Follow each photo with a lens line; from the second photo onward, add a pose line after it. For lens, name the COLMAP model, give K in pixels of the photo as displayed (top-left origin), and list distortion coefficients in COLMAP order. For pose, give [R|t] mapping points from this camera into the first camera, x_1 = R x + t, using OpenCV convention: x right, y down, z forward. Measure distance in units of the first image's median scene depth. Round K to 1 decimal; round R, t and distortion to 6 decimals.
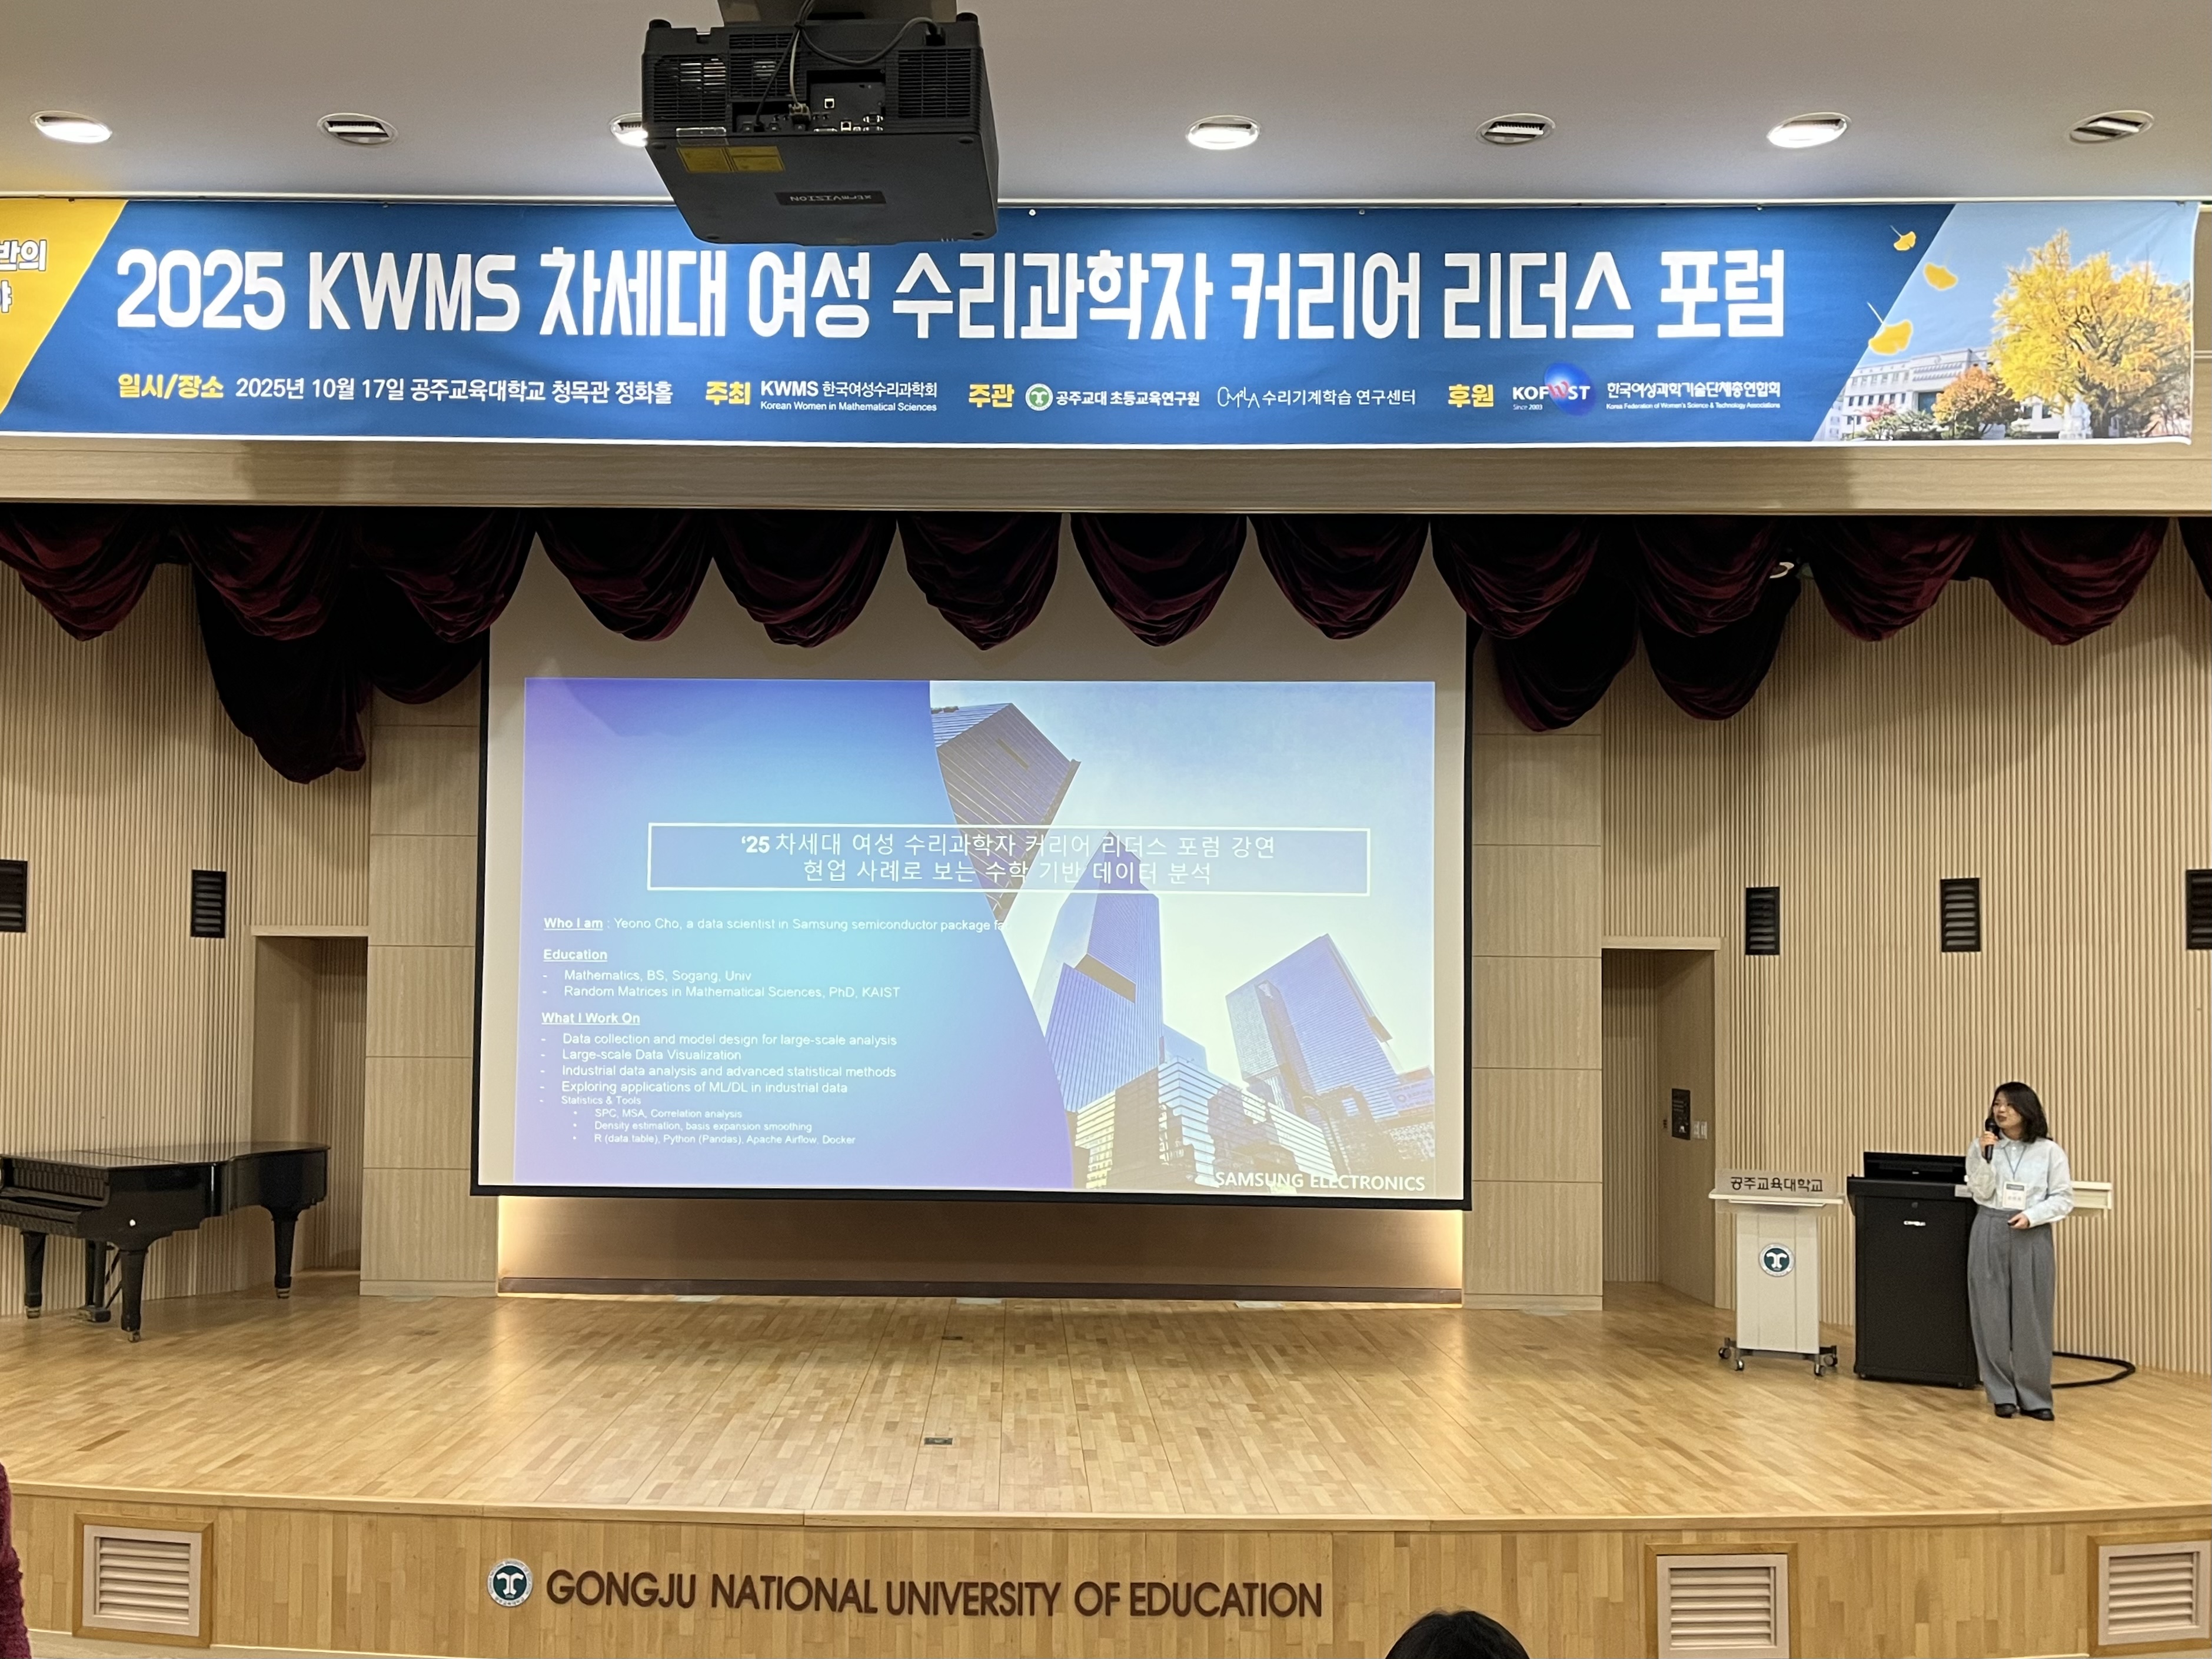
lens RADIAL K [[2017.1, 0, 985.5], [0, 2017.1, 942.7], [0, 0, 1]] dist [0.013614, 0.000000]
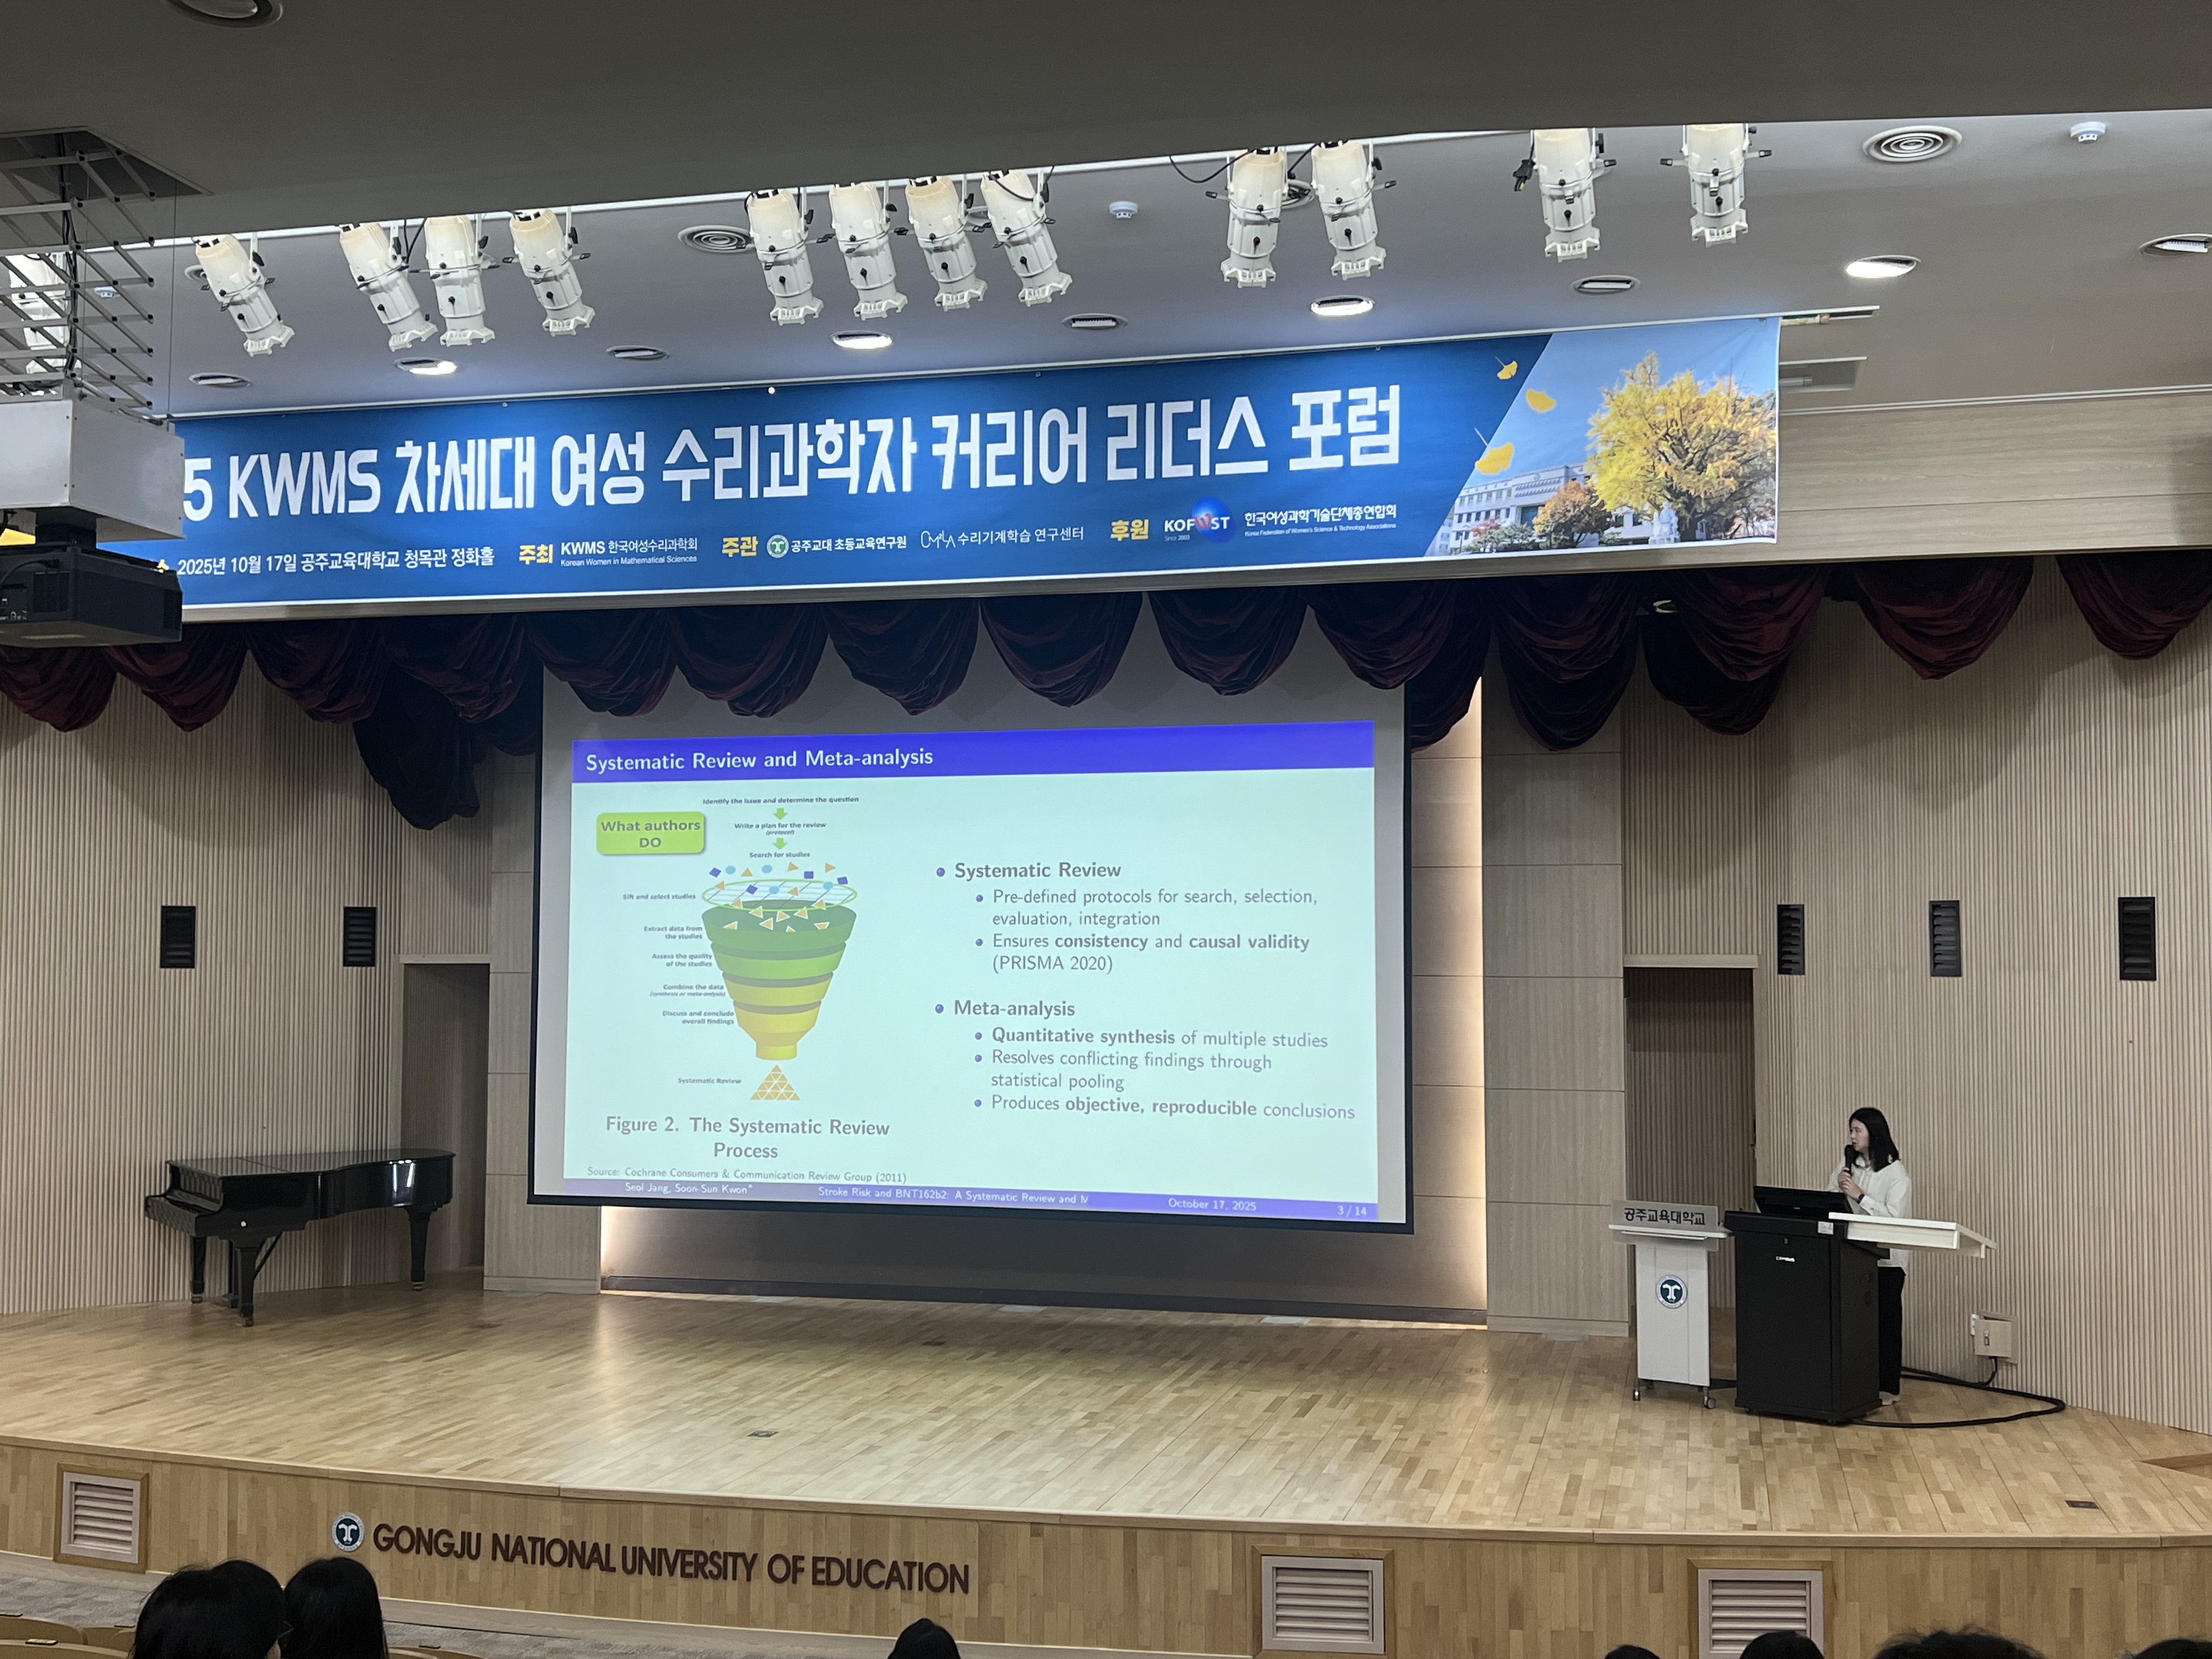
lens RADIAL K [[2340.0, 0, 1109.3], [0, 2340.0, 841.7], [0, 0, 1]] dist [0.069972, 0.000000]
pose [[0.972474, -0.019030, -0.232232, 0.529930], [0.015767, 0.999749, -0.015901, -0.072337], [0.232476, 0.011801, 0.972531, -0.288820]]
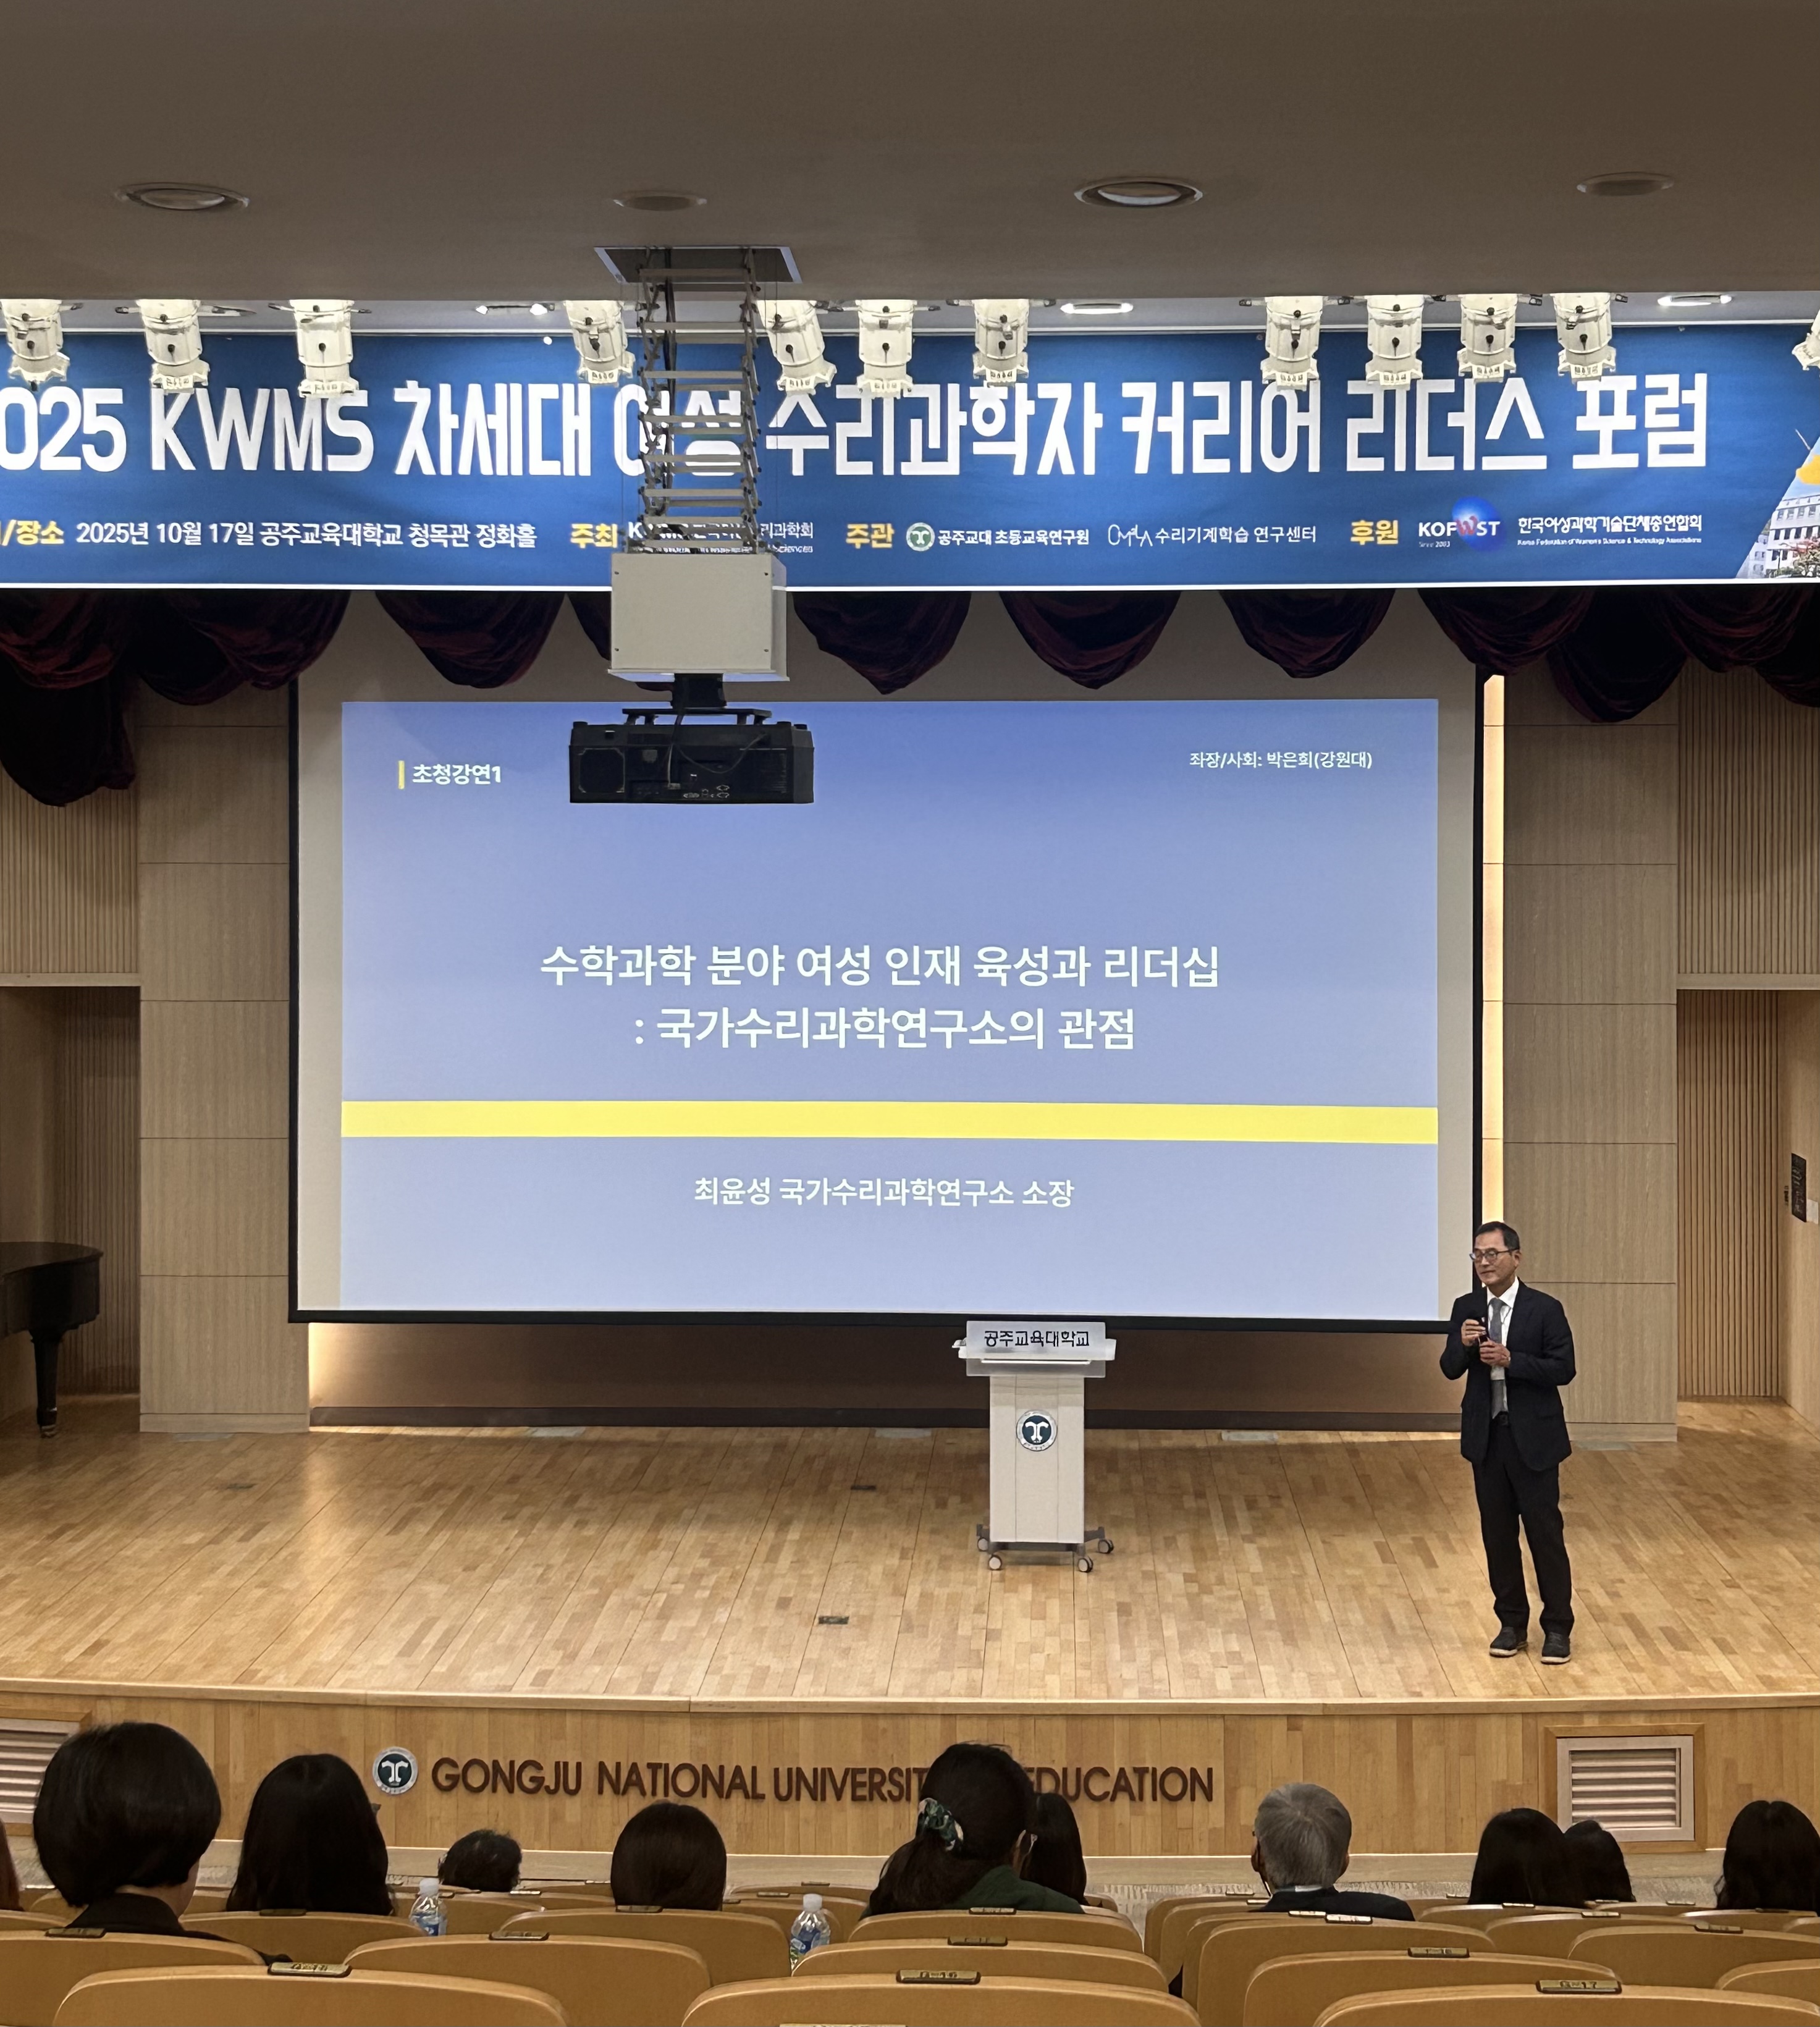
lens RADIAL K [[3615.0, 0, 917.3], [0, 3615.0, 857.6], [0, 0, 1]] dist [0.092776, 0.000000]
pose [[0.999651, -0.010092, -0.024416, 0.064928], [0.011363, 0.998557, 0.052485, -0.208385], [0.023851, -0.052744, 0.998323, -0.707671]]
